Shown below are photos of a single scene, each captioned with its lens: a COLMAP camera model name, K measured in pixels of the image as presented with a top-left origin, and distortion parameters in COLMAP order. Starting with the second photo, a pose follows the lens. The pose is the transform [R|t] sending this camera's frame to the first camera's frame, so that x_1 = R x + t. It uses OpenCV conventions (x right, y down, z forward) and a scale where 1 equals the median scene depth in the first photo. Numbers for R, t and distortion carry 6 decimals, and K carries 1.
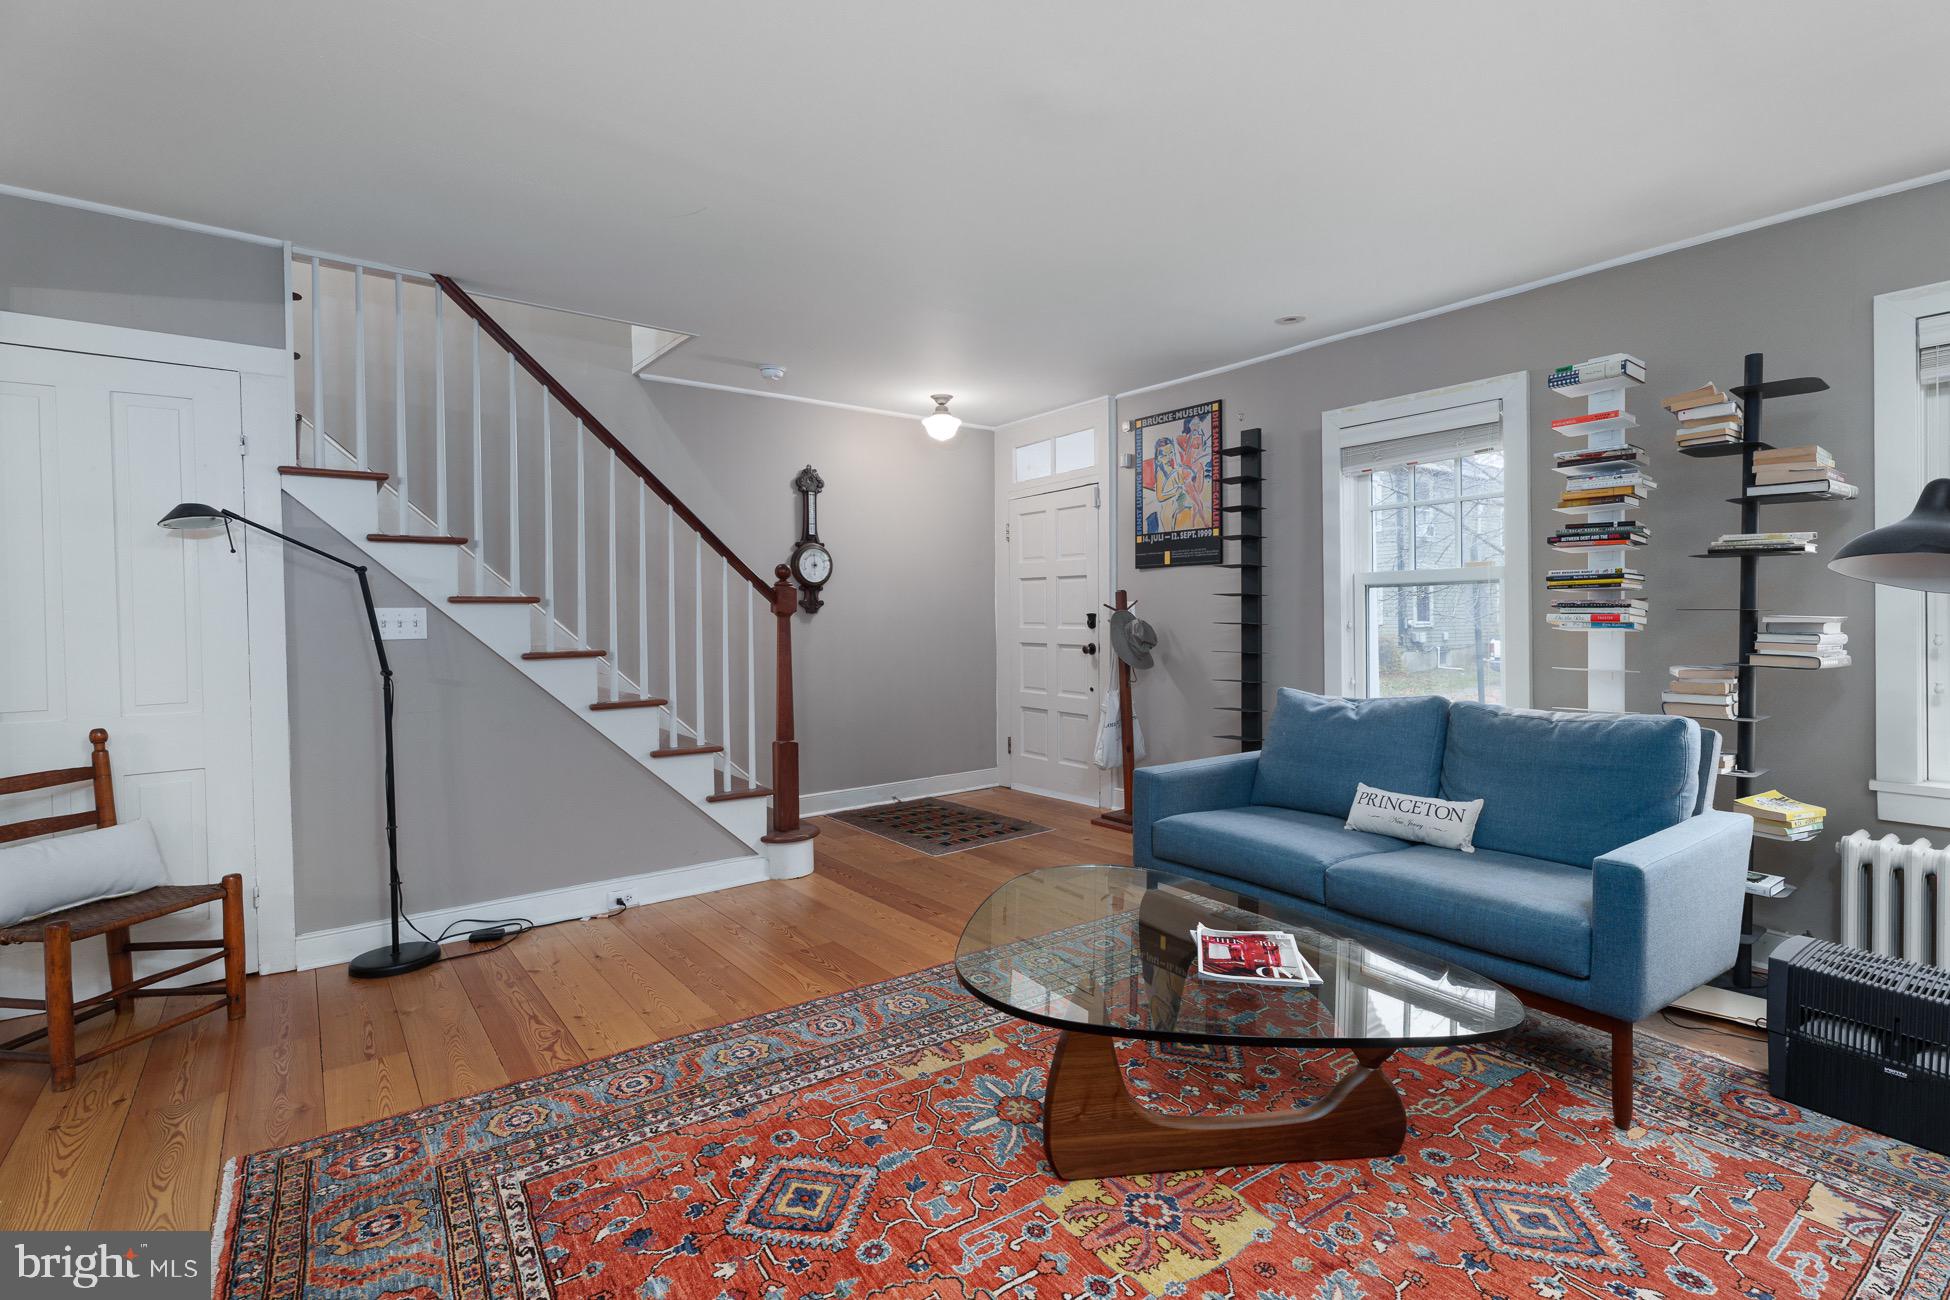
lens RADIAL K [[887.7, 0, 1043.4], [0, 887.7, 619.4], [0, 0, 1]] dist [-0.000445, -0.000164]
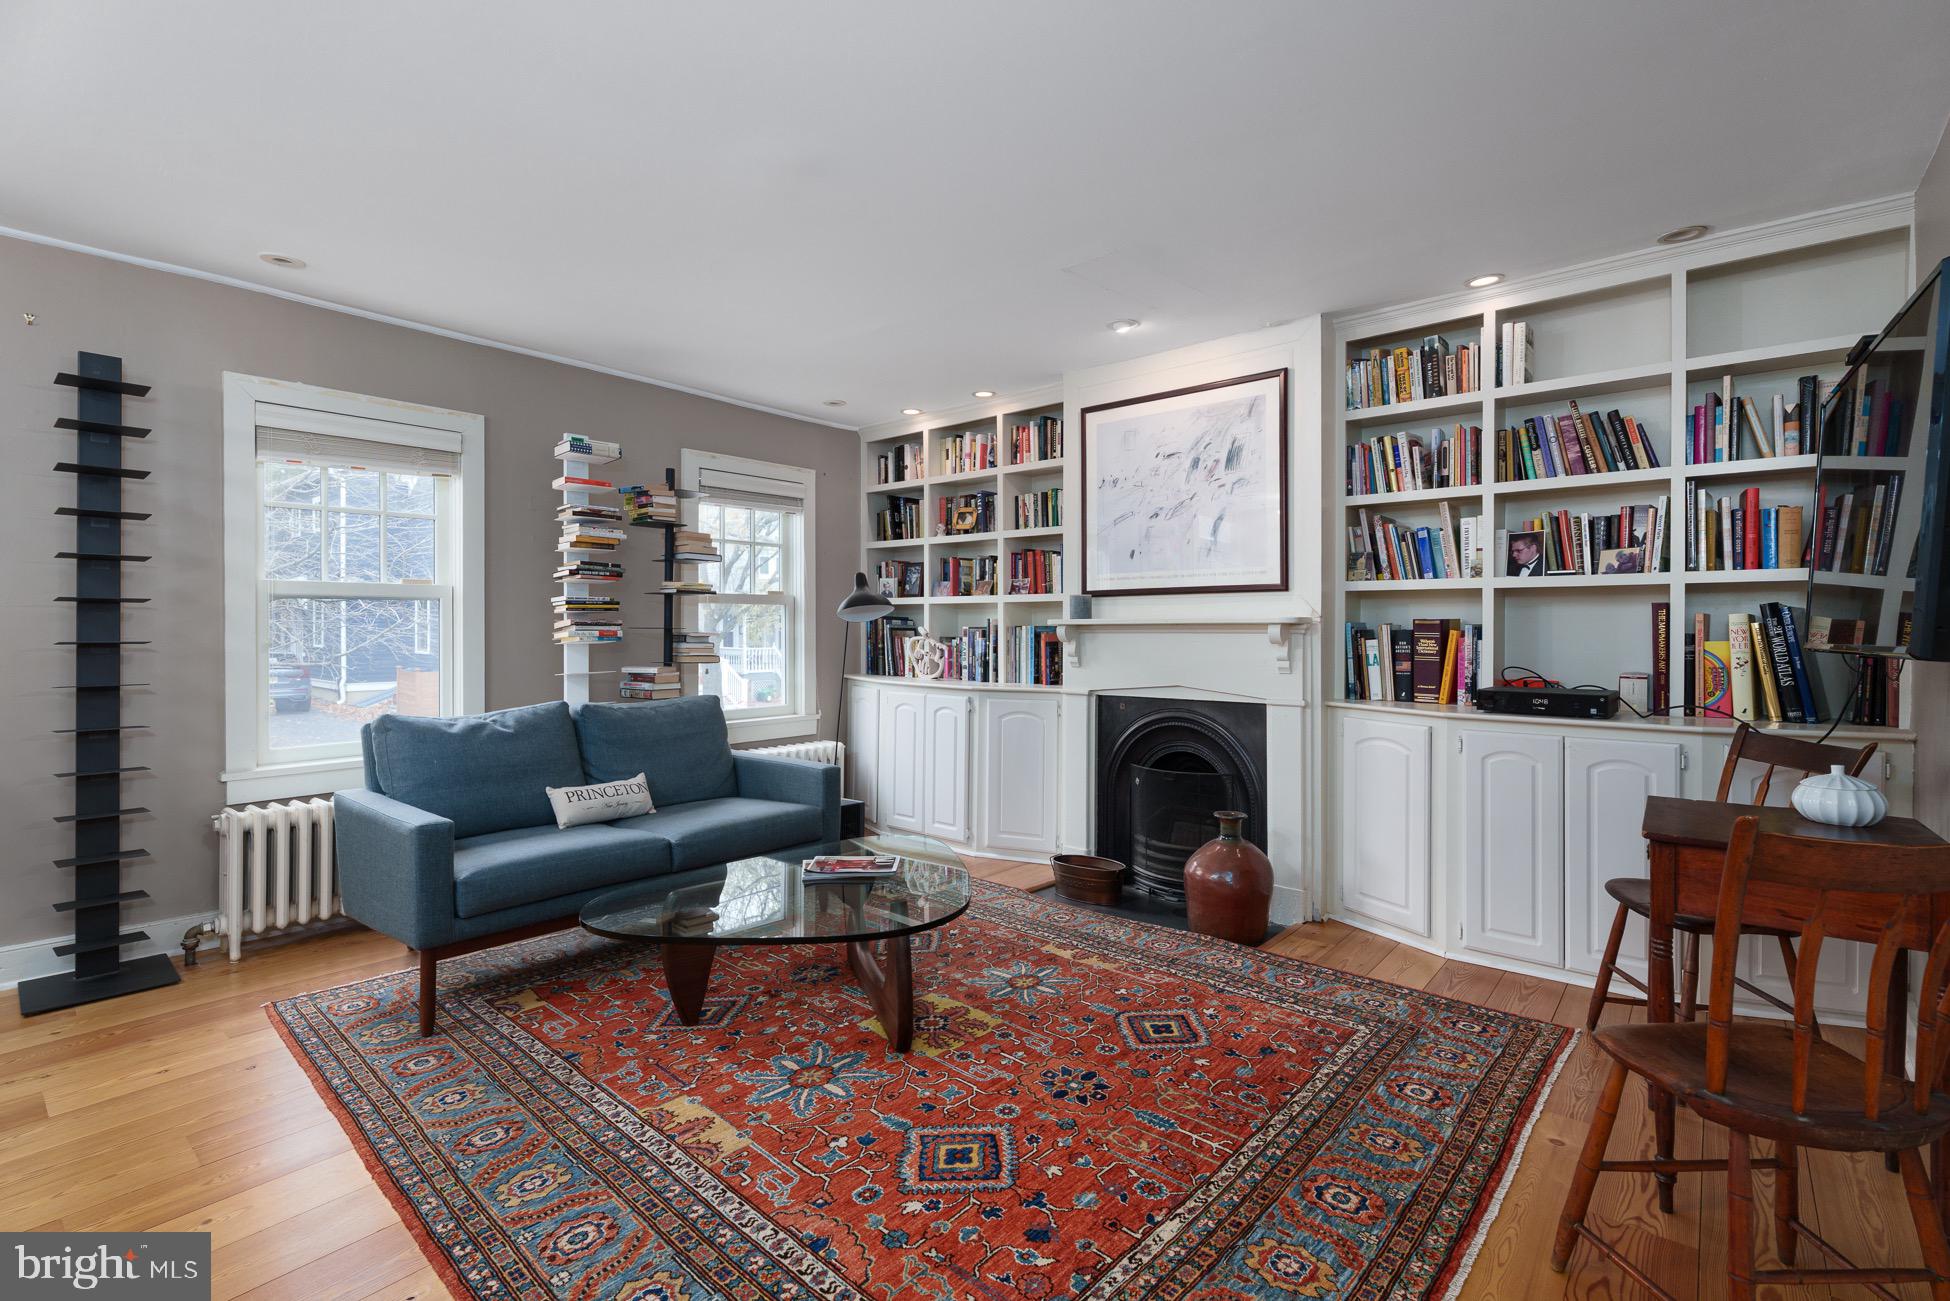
lens RADIAL K [[881.7, 0, 979.6], [0, 881.7, 633.0], [0, 0, 1]] dist [-0.001739, -0.000294]
pose [[-0.177089, 0.002216, 0.984192, -1.176554], [0.004270, 0.999990, -0.001483, 0.001415], [-0.984185, 0.003940, -0.177097, 1.011197]]
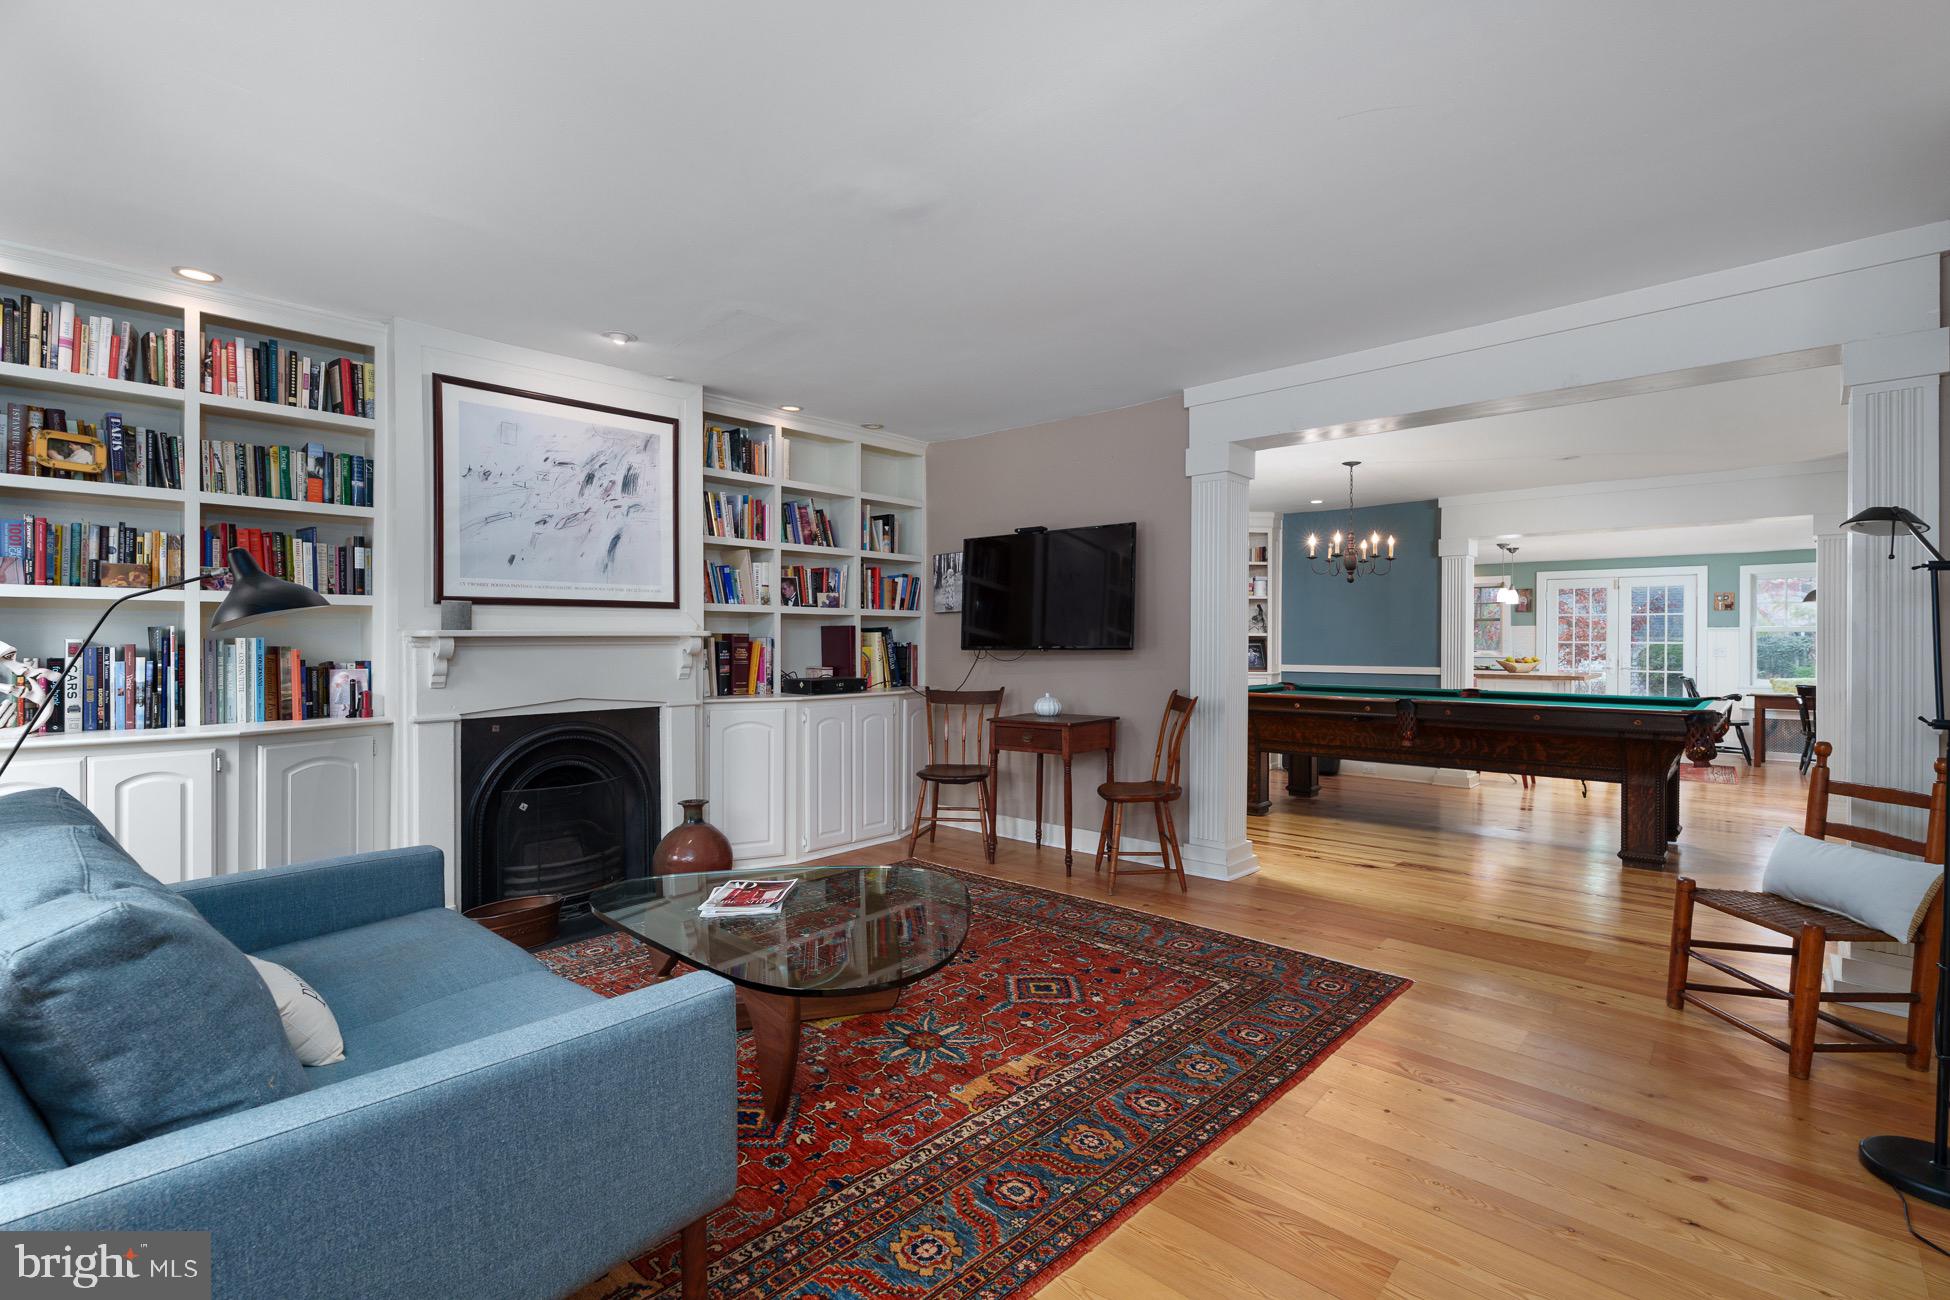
lens RADIAL K [[880.2, 0, 980.9], [0, 880.2, 645.3], [0, 0, 1]] dist [-0.004232, -0.000147]
pose [[-0.991496, 0.009635, -0.129780, 0.050943], [0.008131, 0.999894, 0.012112, -0.016729], [0.129883, 0.010953, -0.991469, 2.282963]]
